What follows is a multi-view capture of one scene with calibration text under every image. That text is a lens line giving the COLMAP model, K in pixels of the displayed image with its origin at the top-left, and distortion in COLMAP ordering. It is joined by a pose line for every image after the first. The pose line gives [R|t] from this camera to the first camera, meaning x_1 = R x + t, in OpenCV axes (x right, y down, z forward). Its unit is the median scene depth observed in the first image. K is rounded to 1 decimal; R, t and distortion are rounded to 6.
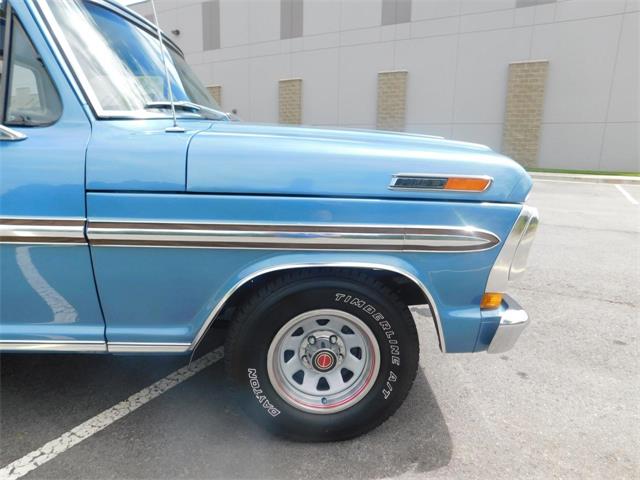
lens RADIAL K [[423.4, 0, 320.0], [0, 423.4, 240.0], [0, 0, 1]] dist [-0.070710, 0.062051]
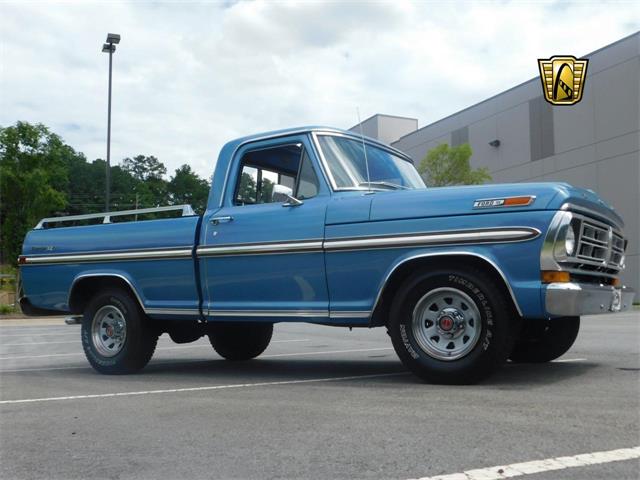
lens RADIAL K [[680.5, 0, 320.0], [0, 680.5, 240.0], [0, 0, 1]] dist [-0.008169, 0.004289]
pose [[0.825605, -0.082727, -0.558151, 1.051492], [-0.096590, 0.953872, -0.284253, 0.751310], [0.555920, 0.288592, 0.779531, -1.310734]]
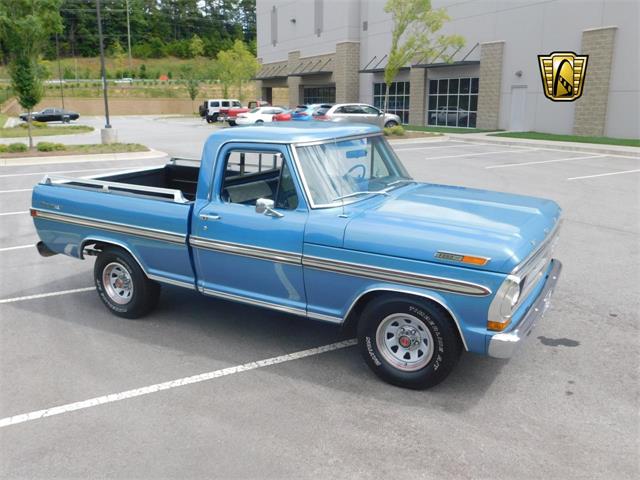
lens RADIAL K [[566.7, 0, 320.0], [0, 566.7, 240.0], [0, 0, 1]] dist [-0.008047, -0.000429]
pose [[0.849274, 0.107267, -0.516940, 0.937654], [-0.096609, 0.994185, 0.047580, -0.243767], [0.519038, 0.009533, 0.854698, -1.345295]]
